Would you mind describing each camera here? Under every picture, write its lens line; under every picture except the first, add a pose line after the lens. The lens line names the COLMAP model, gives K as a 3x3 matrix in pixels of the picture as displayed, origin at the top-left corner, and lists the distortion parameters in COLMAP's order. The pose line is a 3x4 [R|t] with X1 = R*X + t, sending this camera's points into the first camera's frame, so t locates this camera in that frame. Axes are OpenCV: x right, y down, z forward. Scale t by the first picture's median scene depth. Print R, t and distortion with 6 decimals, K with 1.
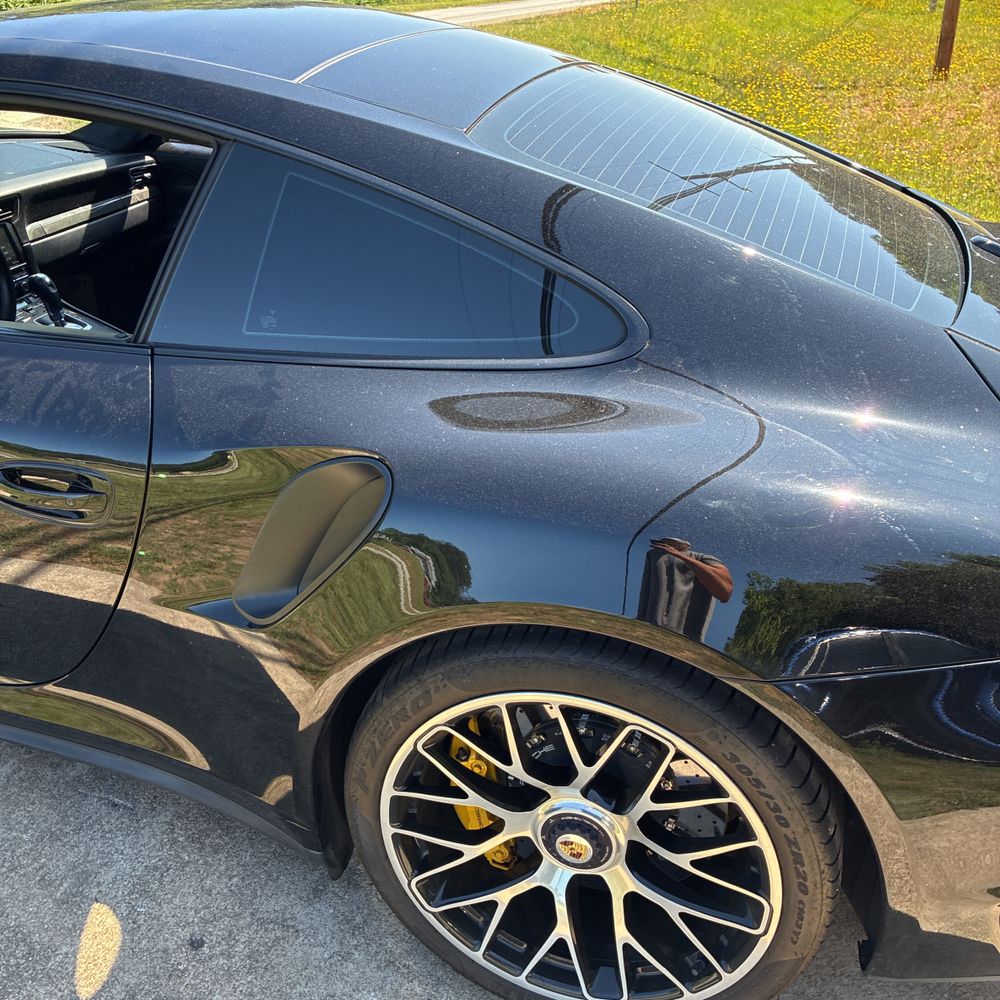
lens RADIAL K [[1012.0, 0, 475.1], [0, 1012.0, 492.9], [0, 0, 1]] dist [0.001140, 0.046964]
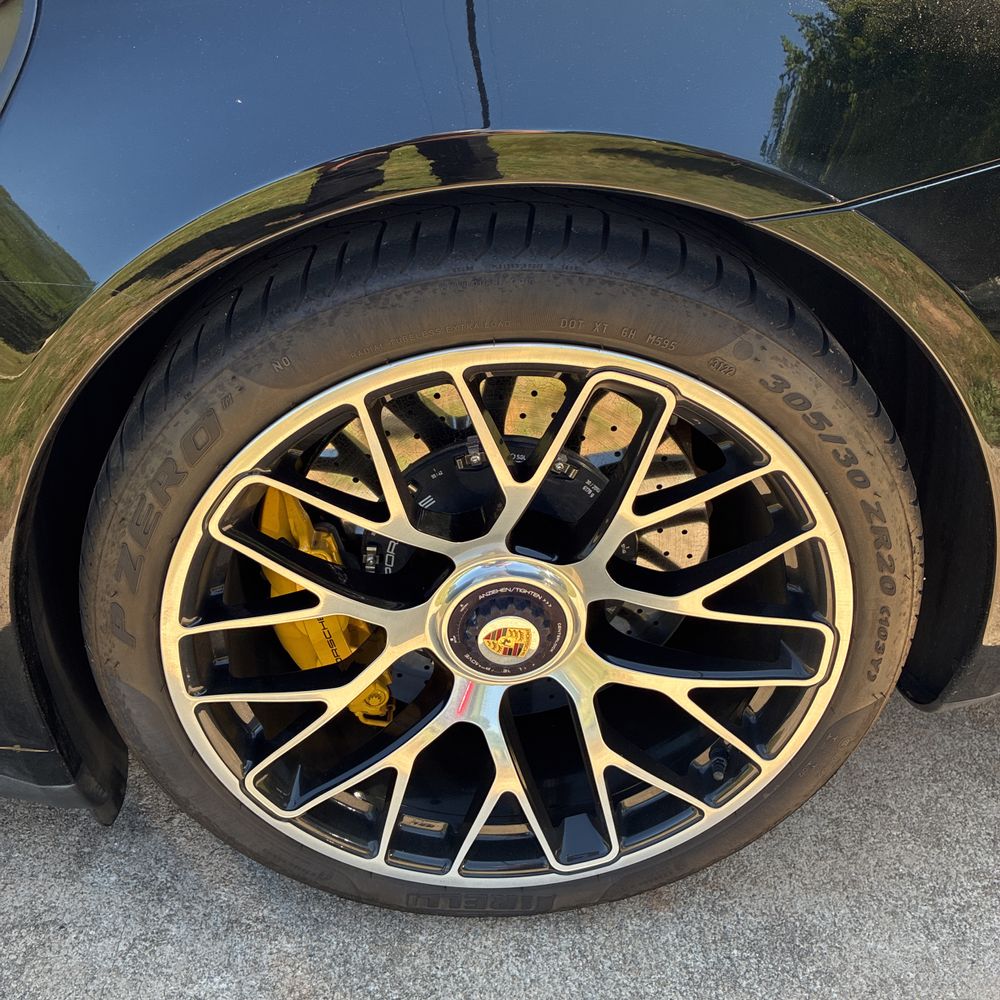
lens RADIAL K [[1042.7, 0, 473.4], [0, 1042.7, 494.0], [0, 0, 1]] dist [0.030479, -0.025774]
pose [[0.938004, -0.220284, 0.267627, -0.069081], [0.197431, 0.974144, 0.109841, 0.195067], [-0.284904, -0.050193, 0.957241, 0.419606]]
